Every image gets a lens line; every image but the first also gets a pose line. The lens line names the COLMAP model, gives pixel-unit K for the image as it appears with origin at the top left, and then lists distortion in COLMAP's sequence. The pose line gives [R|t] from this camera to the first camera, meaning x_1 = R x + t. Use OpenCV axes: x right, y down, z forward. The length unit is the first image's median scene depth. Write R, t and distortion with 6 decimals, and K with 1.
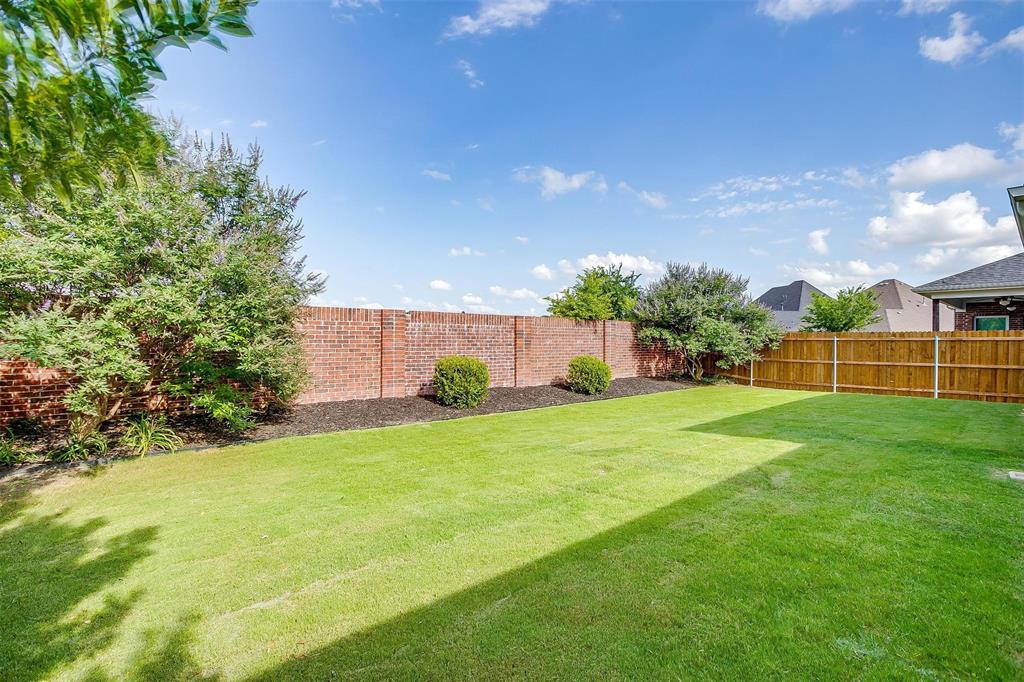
lens RADIAL K [[502.8, 0, 507.1], [0, 502.8, 340.4], [0, 0, 1]] dist [0.006579, 0.001004]
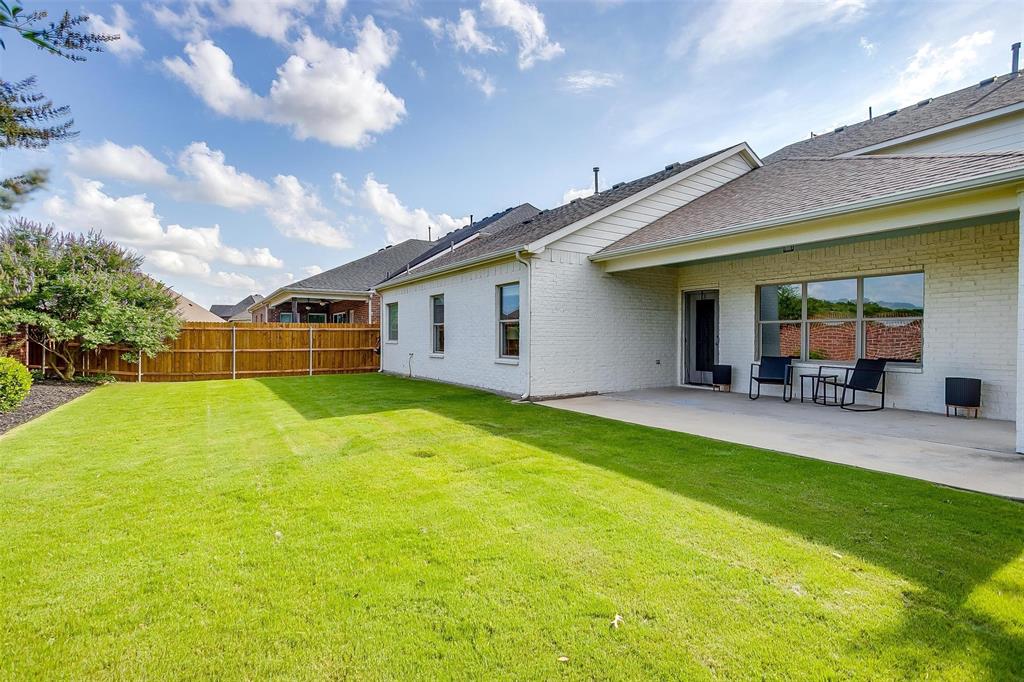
lens RADIAL K [[502.8, 0, 507.7], [0, 502.8, 340.4], [0, 0, 1]] dist [0.006579, 0.001004]
pose [[0.194101, -0.012627, 0.980900, -0.273652], [-0.005240, 0.999890, 0.013908, 0.003822], [-0.980967, -0.007839, 0.194014, 0.229135]]
